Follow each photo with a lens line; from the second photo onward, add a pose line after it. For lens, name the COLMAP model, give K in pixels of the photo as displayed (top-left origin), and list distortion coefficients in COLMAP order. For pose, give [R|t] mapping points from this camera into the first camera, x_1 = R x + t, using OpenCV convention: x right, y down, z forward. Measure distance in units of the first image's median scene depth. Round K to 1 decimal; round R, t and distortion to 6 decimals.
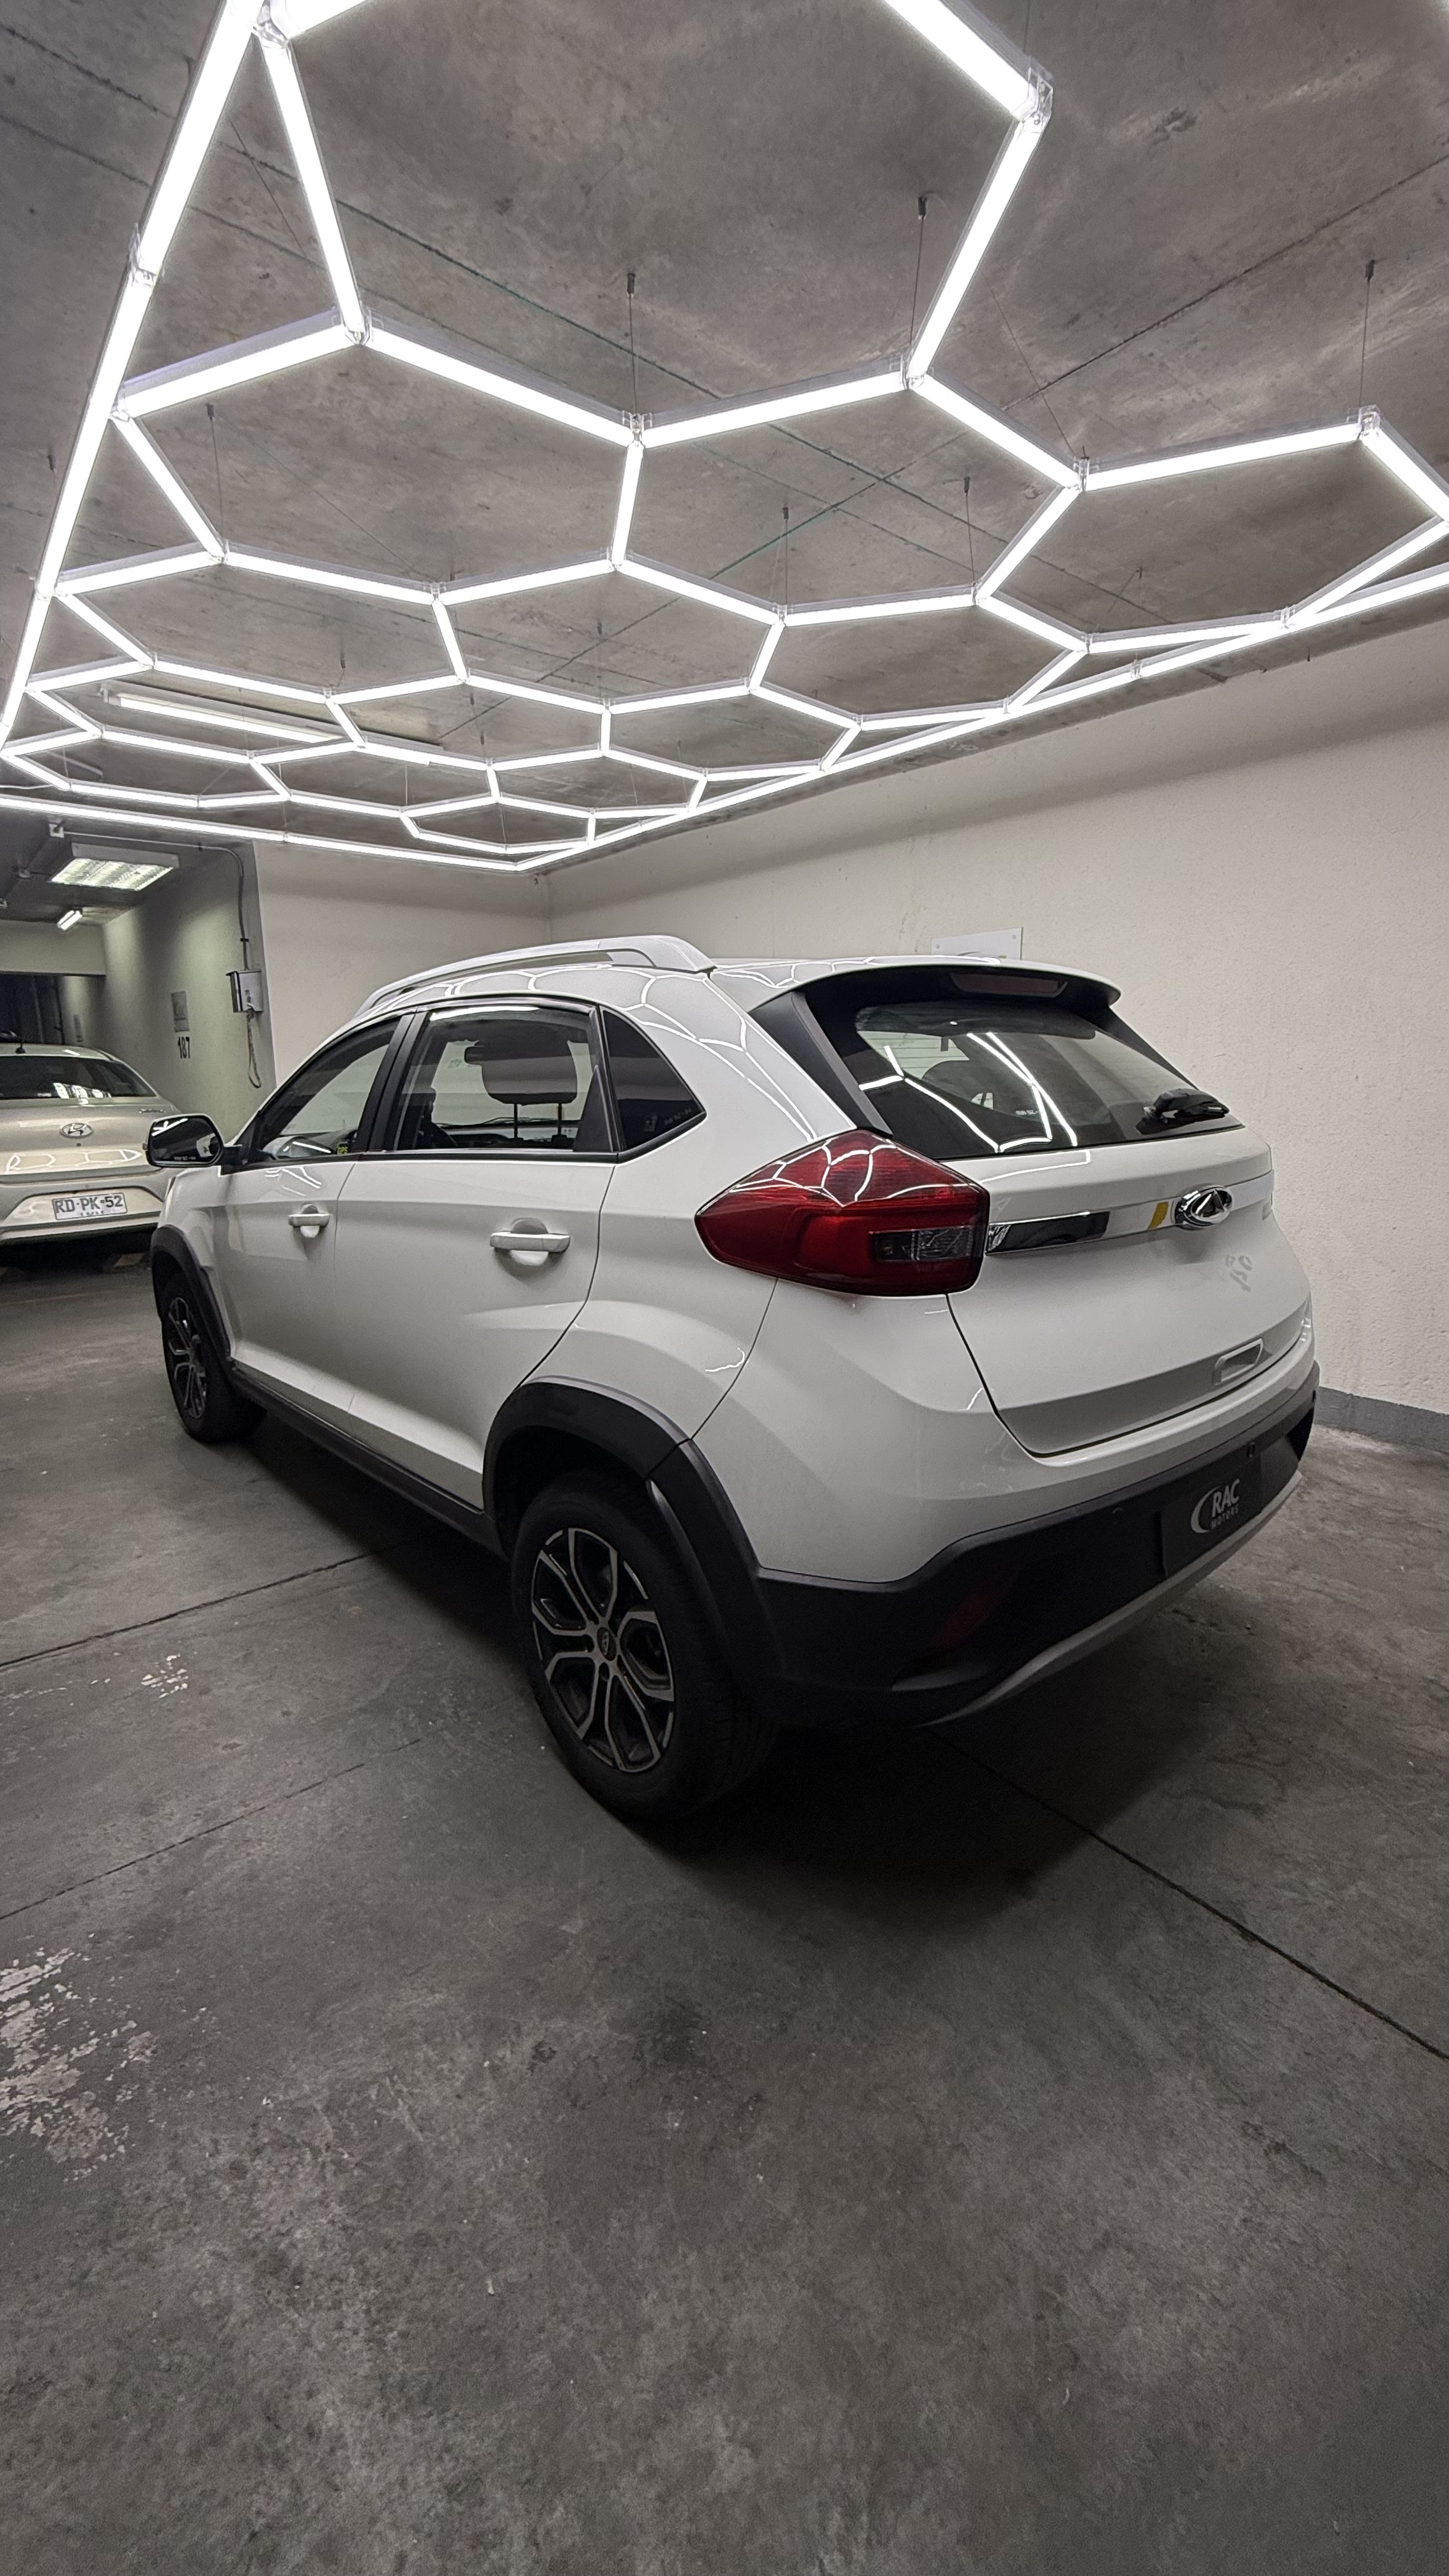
lens RADIAL K [[1020.2, 0, 732.2], [0, 1020.2, 1247.9], [0, 0, 1]] dist [-0.000709, -0.000179]
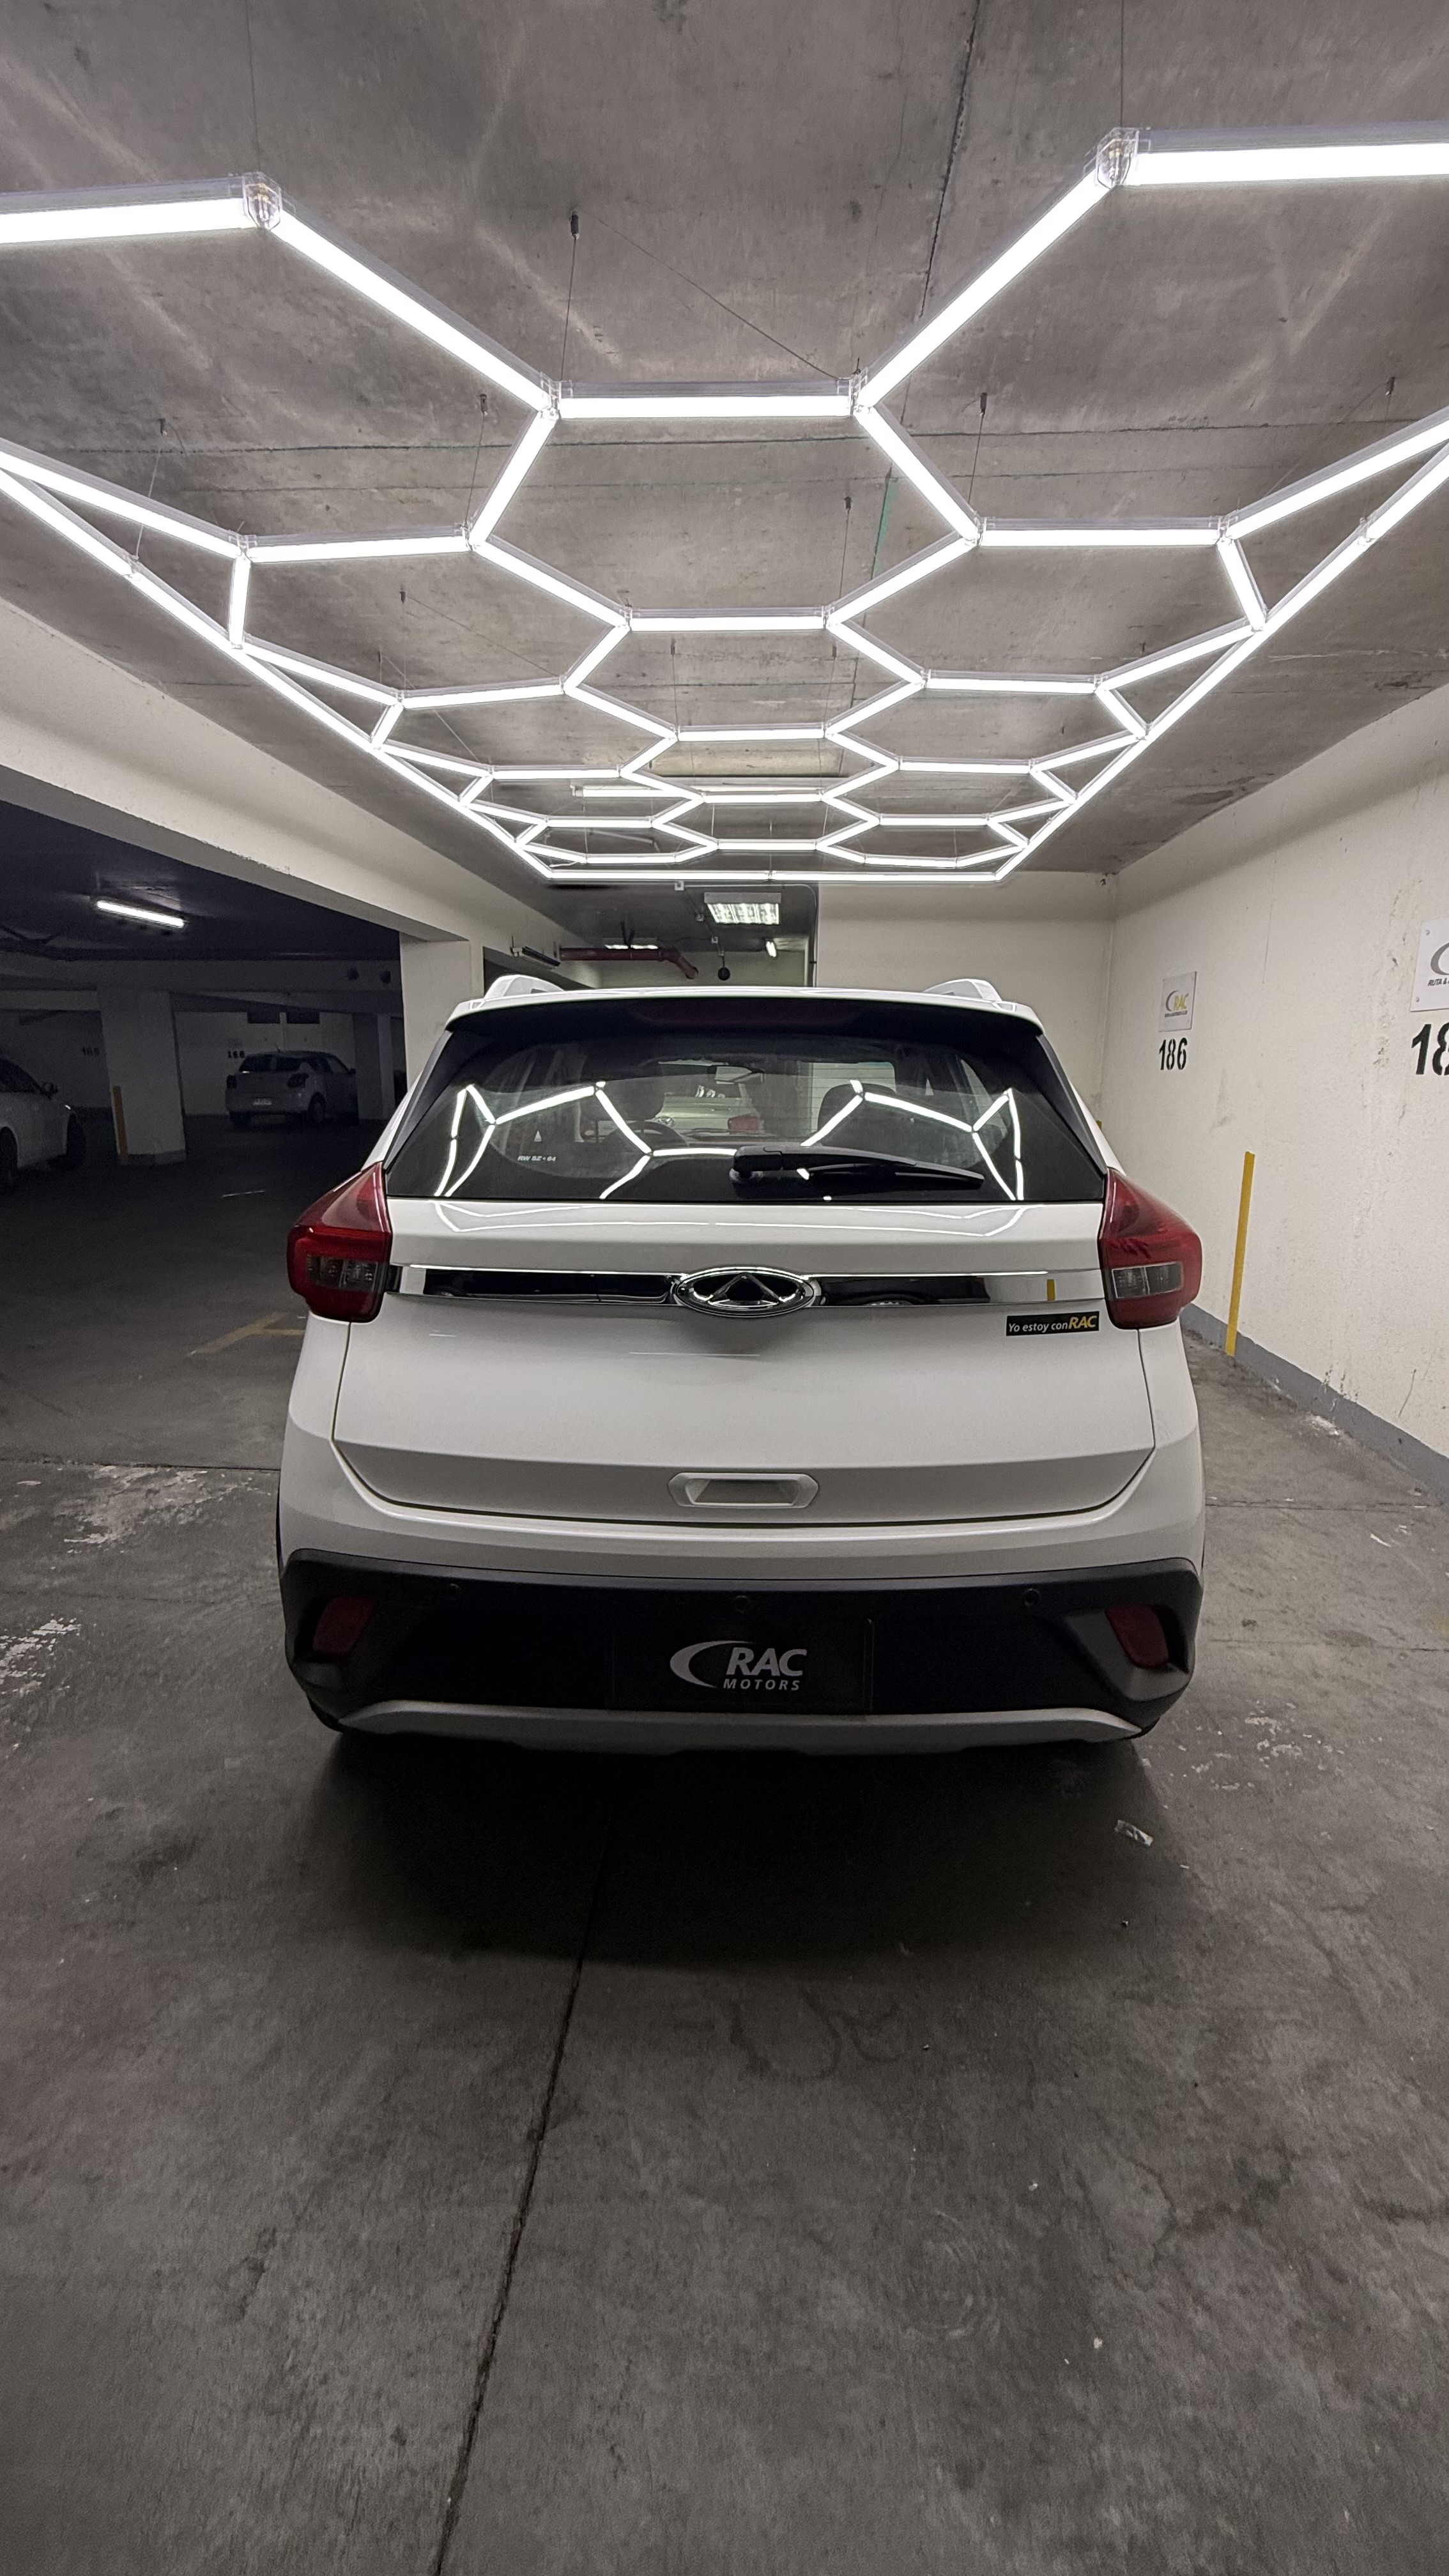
lens RADIAL K [[1022.3, 0, 736.3], [0, 1022.3, 1284.0], [0, 0, 1]] dist [-0.001520, 0.000457]
pose [[0.737783, 0.157046, -0.656515, 0.912760], [-0.136293, 0.987187, 0.082982, -0.102020], [0.661135, 0.028255, 0.749734, 0.383229]]
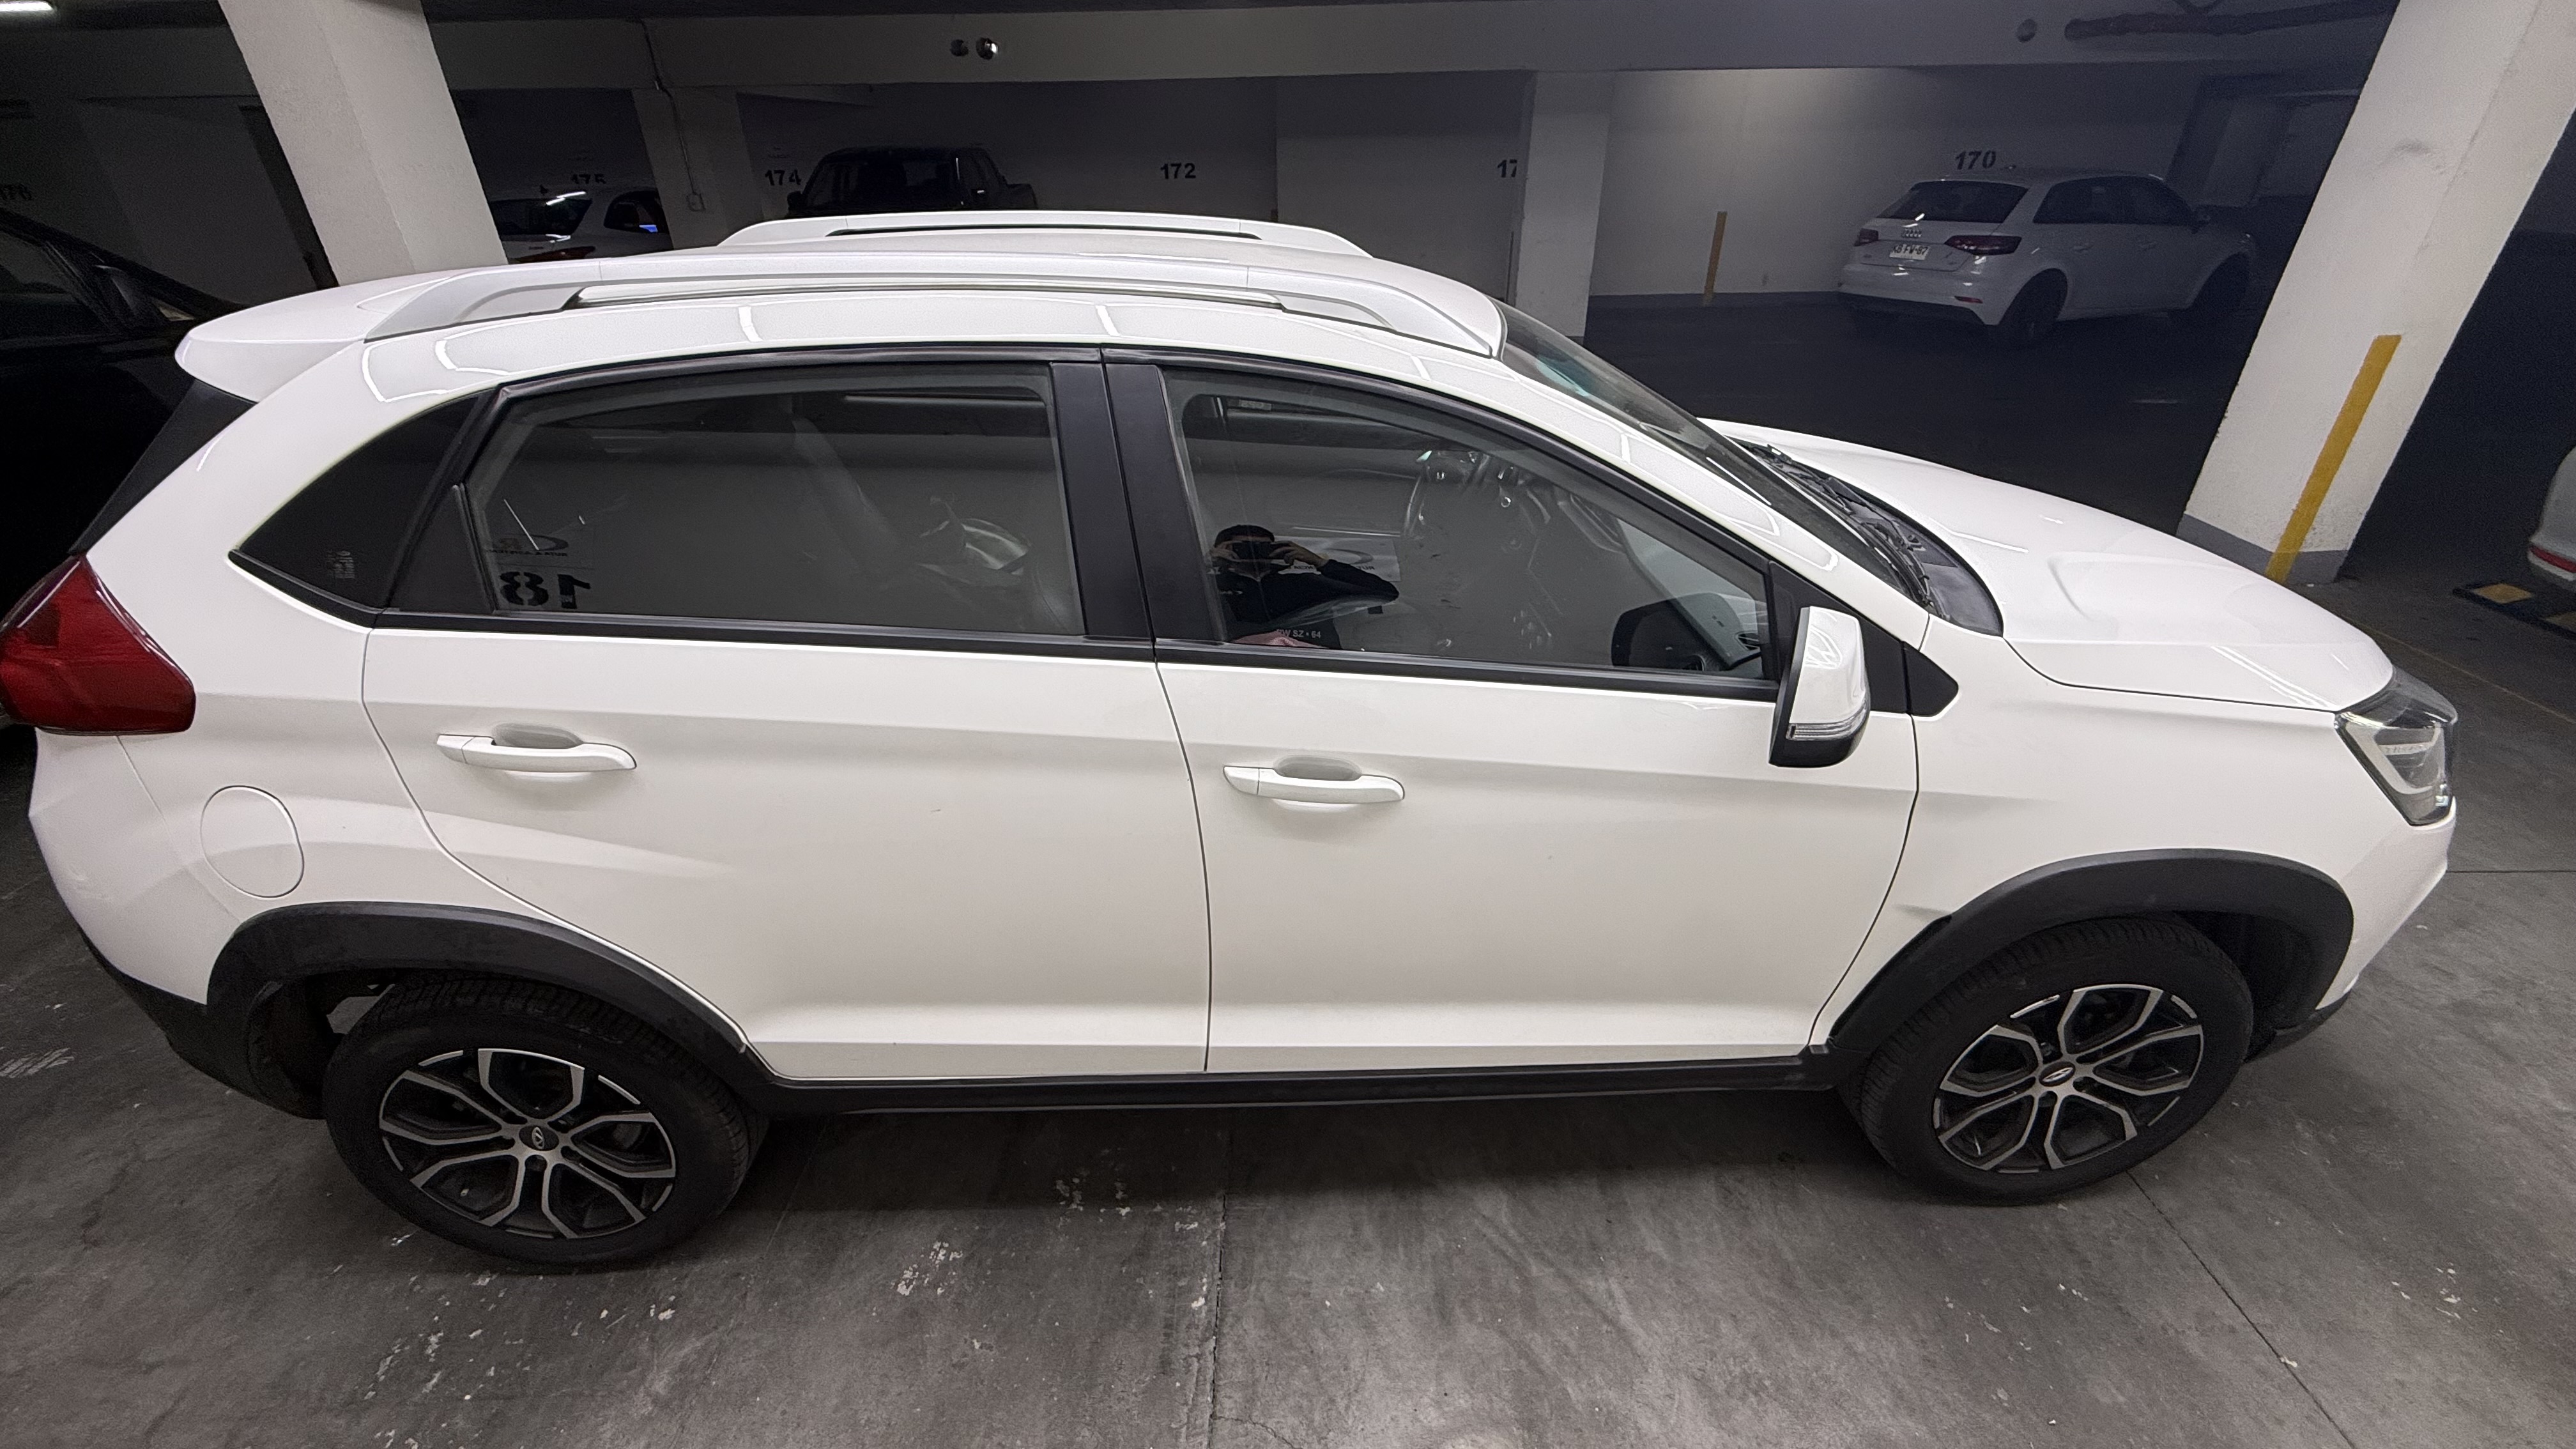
lens RADIAL K [[1022.3, 0, 1288.0], [0, 1022.3, 724.5], [0, 0, 1]] dist [-0.001520, 0.000457]
pose [[-0.637677, 0.392048, -0.663074, 0.543136], [-0.123265, 0.797768, 0.590231, -0.612789], [0.760378, 0.458110, -0.460392, 2.293945]]
